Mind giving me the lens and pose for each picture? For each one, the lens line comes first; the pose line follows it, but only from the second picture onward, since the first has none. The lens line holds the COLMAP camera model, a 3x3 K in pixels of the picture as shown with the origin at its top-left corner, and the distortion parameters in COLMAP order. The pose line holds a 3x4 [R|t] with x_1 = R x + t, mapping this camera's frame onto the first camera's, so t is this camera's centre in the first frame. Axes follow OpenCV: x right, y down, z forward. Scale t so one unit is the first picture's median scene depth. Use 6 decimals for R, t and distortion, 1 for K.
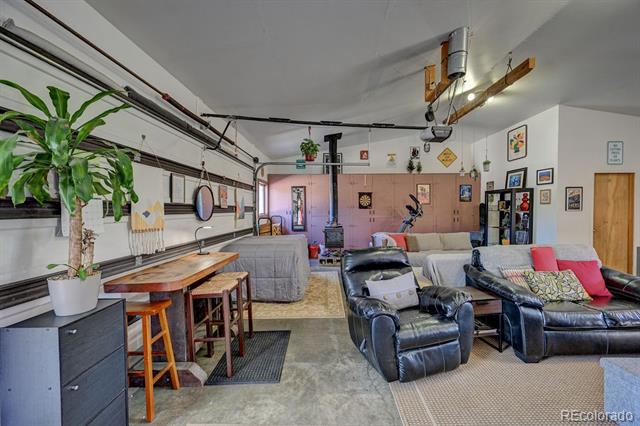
lens RADIAL K [[252.5, 0, 321.7], [0, 252.5, 213.9], [0, 0, 1]] dist [-0.002557, 0.000725]
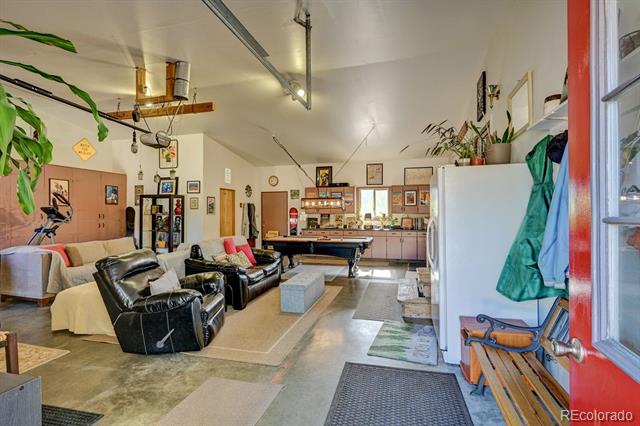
lens RADIAL K [[297.5, 0, 326.8], [0, 297.5, 212.1], [0, 0, 1]] dist [0.003222, 0.000568]
pose [[0.244278, 0.008798, 0.969665, -0.352077], [0.017096, 0.999764, -0.013378, 0.006408], [-0.969554, 0.019845, 0.244070, 0.008634]]
